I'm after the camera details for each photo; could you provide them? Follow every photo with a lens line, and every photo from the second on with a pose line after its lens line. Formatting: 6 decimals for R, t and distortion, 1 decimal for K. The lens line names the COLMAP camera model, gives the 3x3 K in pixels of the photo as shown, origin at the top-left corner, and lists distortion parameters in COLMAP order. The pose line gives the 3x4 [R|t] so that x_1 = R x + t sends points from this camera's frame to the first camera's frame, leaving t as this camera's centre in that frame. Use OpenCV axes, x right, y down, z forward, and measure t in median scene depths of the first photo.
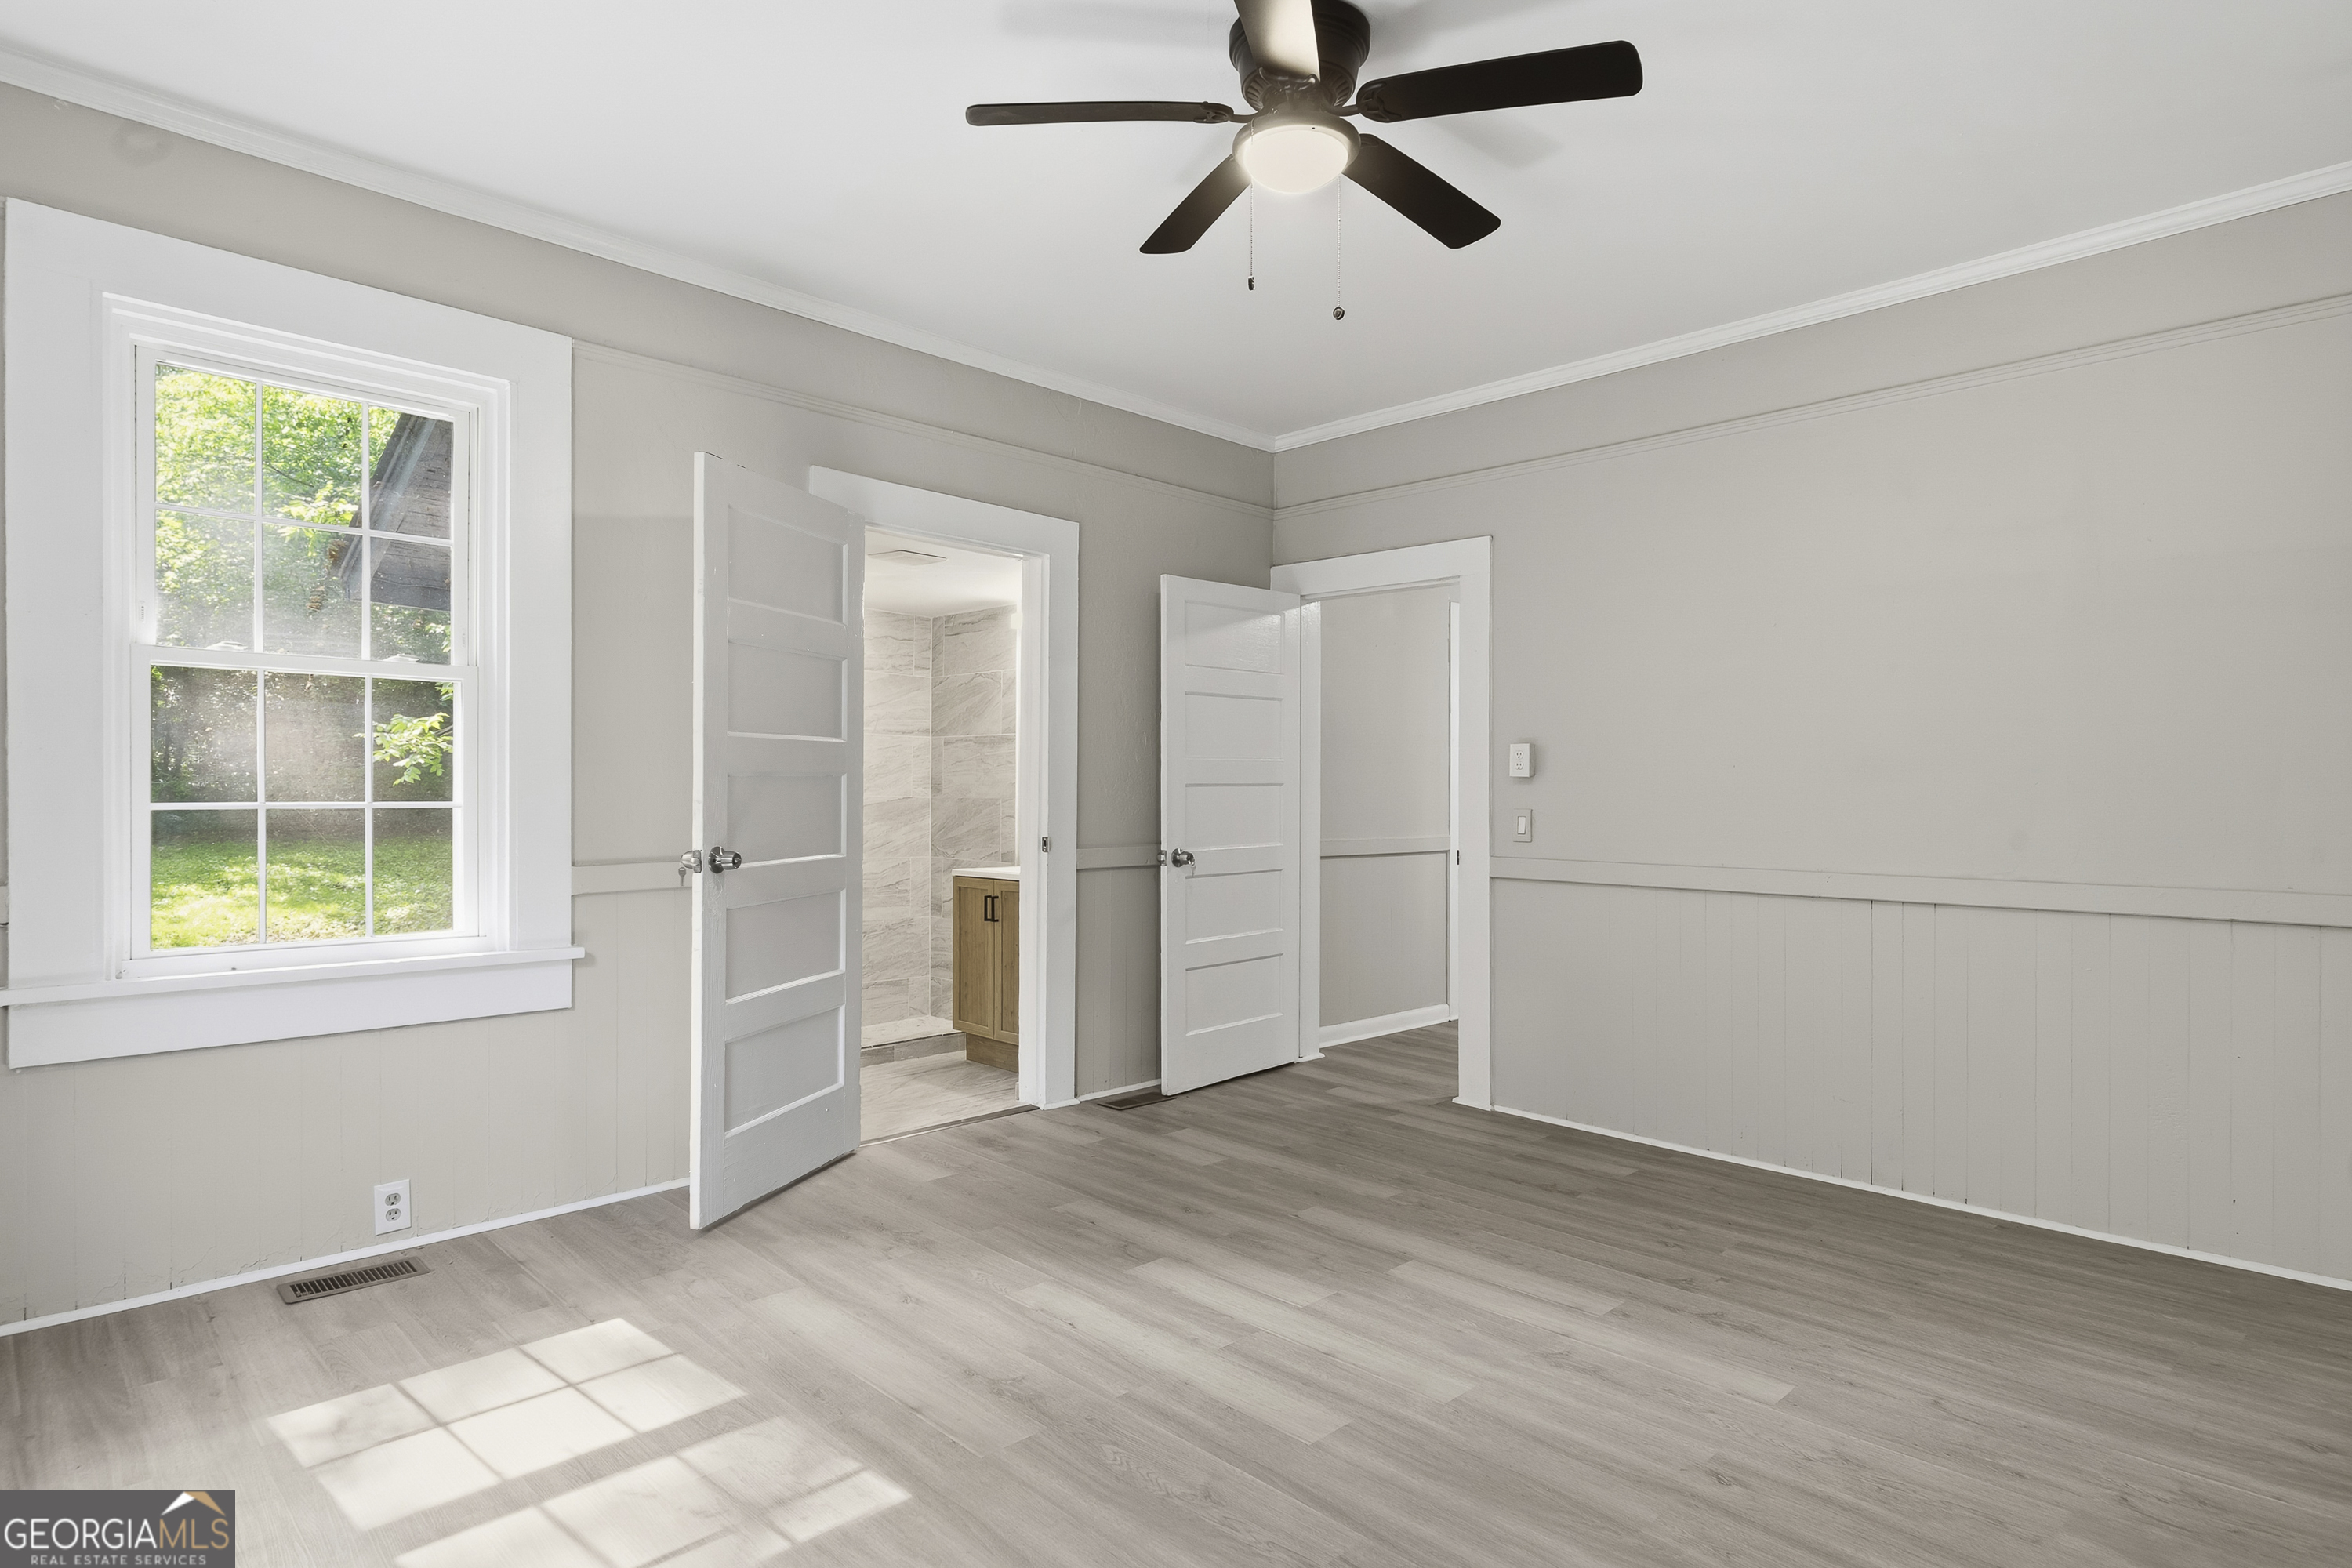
lens RADIAL K [[1355.1, 0, 1176.0], [0, 1355.1, 784.0], [0, 0, 1]] dist [0.002916, 0.000871]
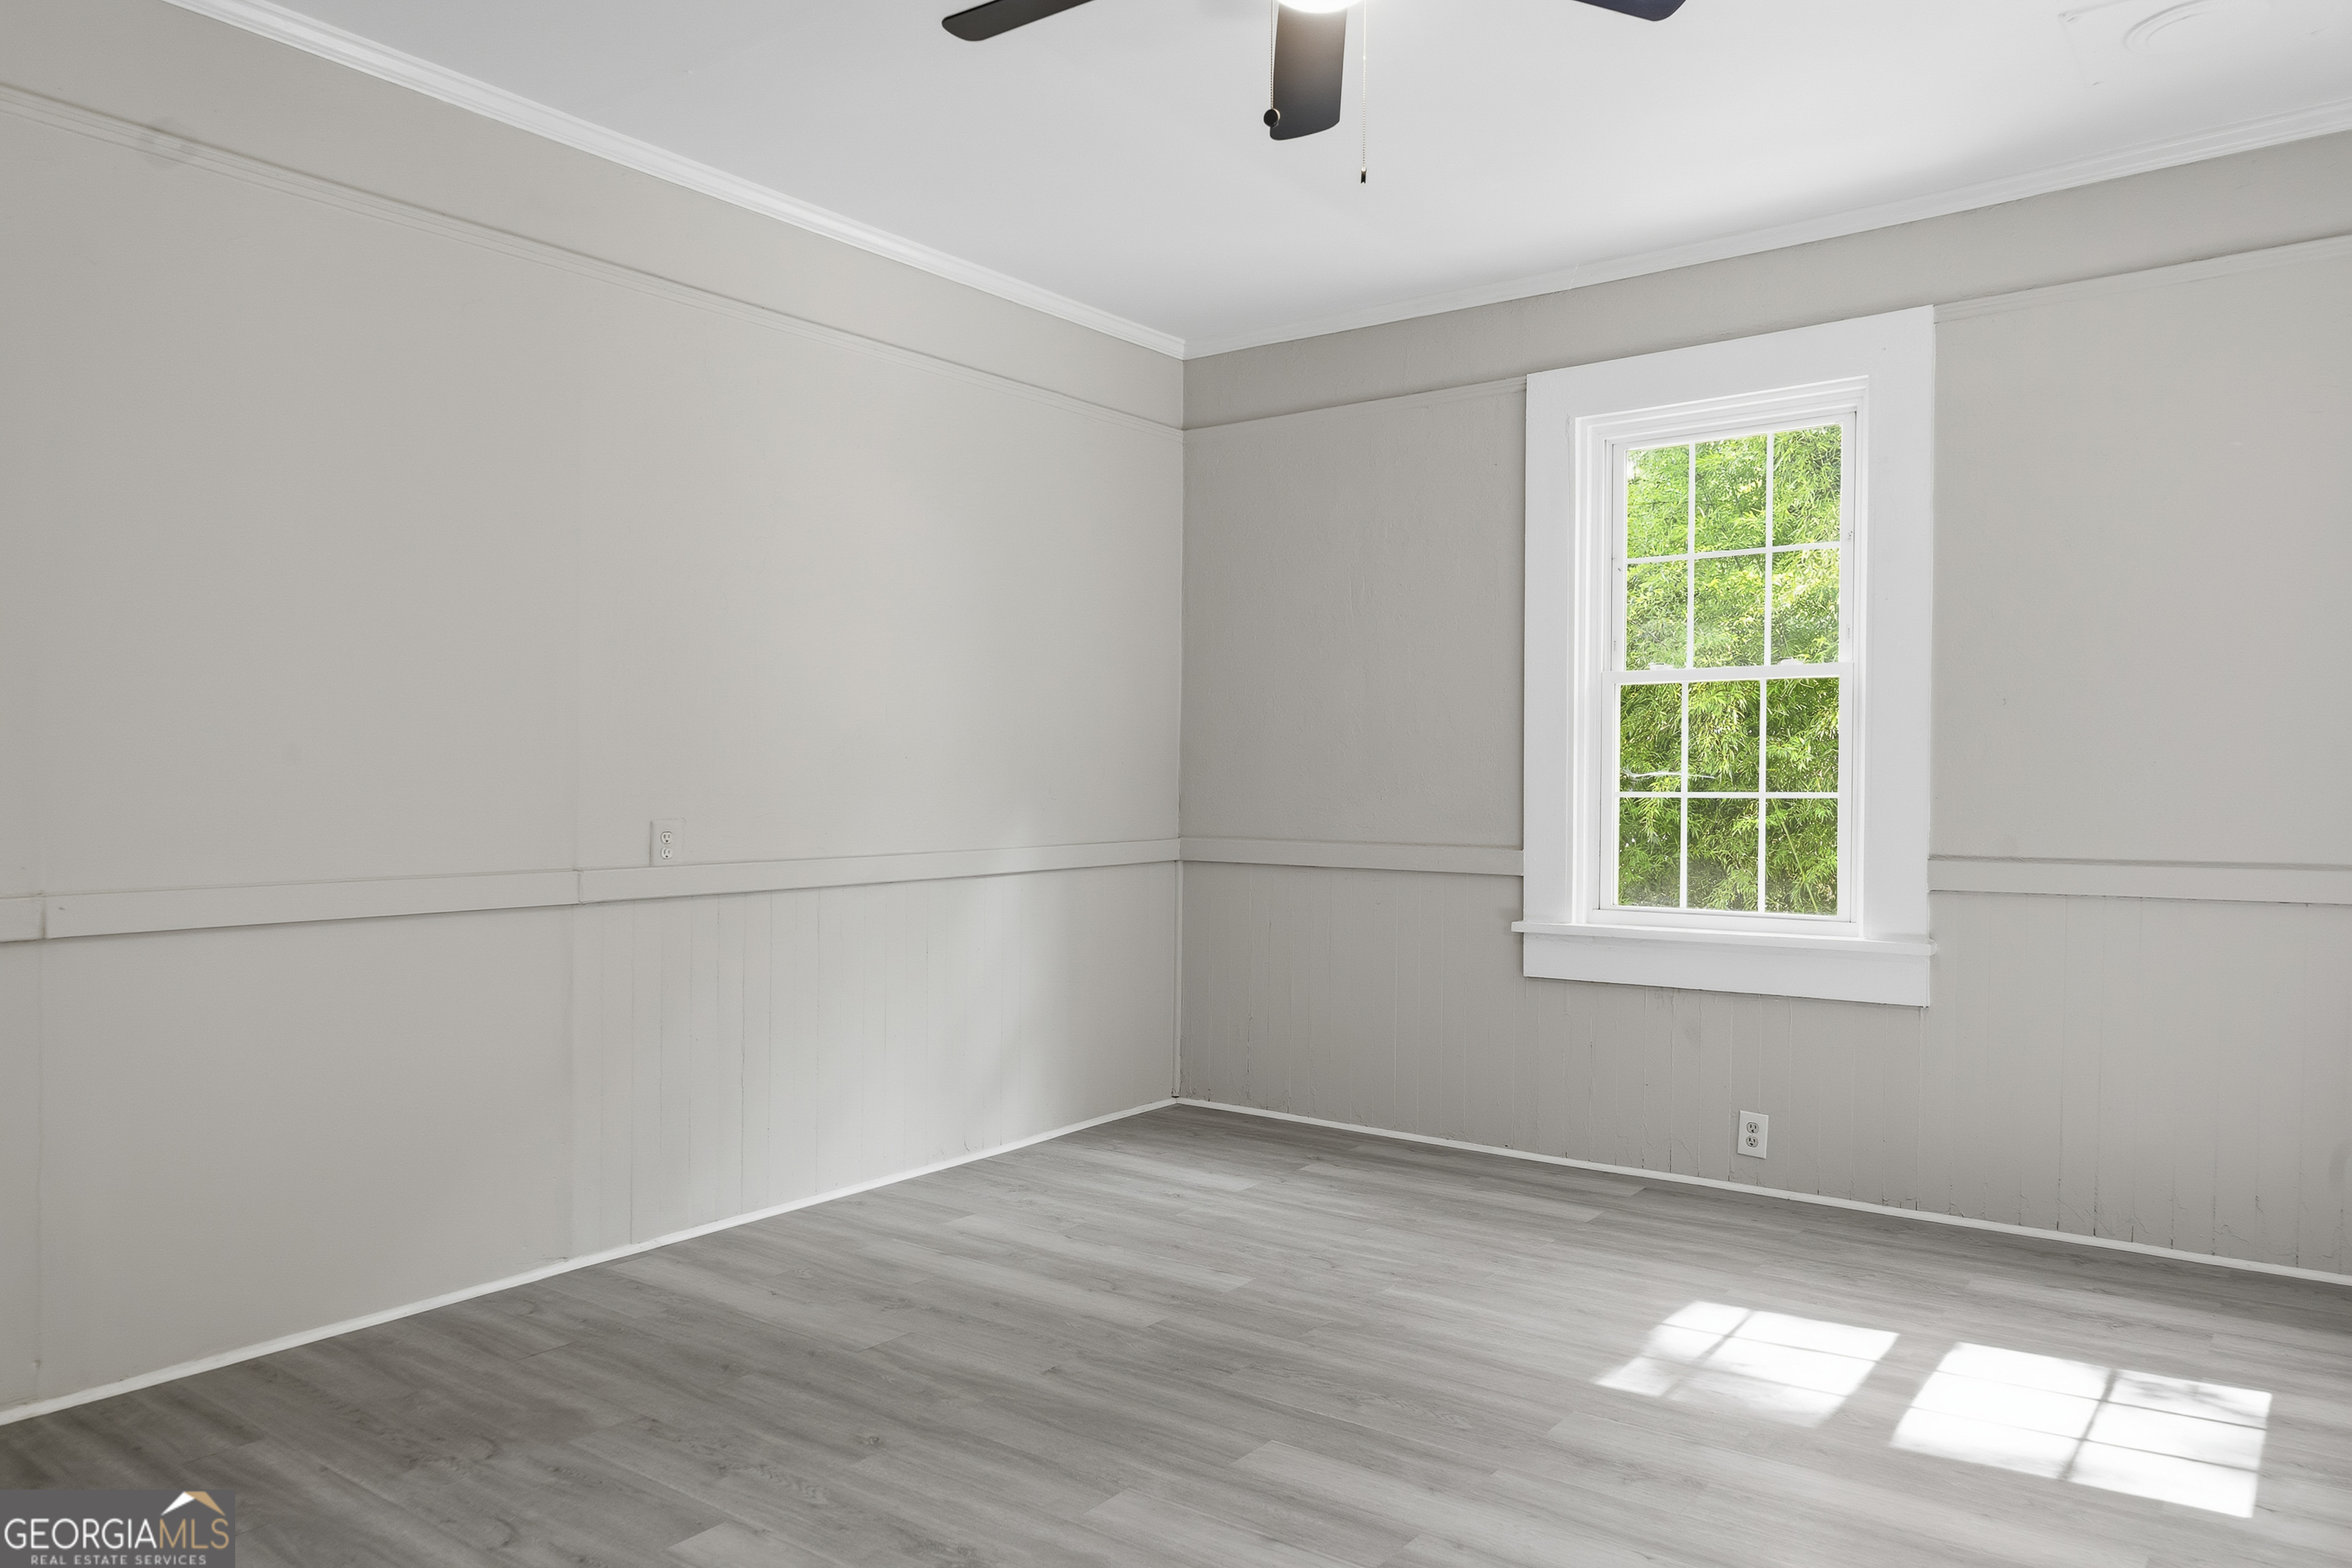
lens RADIAL K [[1656.1, 0, 1176.0], [0, 1656.1, 784.0], [0, 0, 1]] dist [0.001042, 0.000378]
pose [[-0.990416, -0.008191, -0.137874, 0.333517], [-0.007757, 0.999963, -0.003690, 0.014930], [0.137899, -0.002585, -0.990443, 2.159113]]
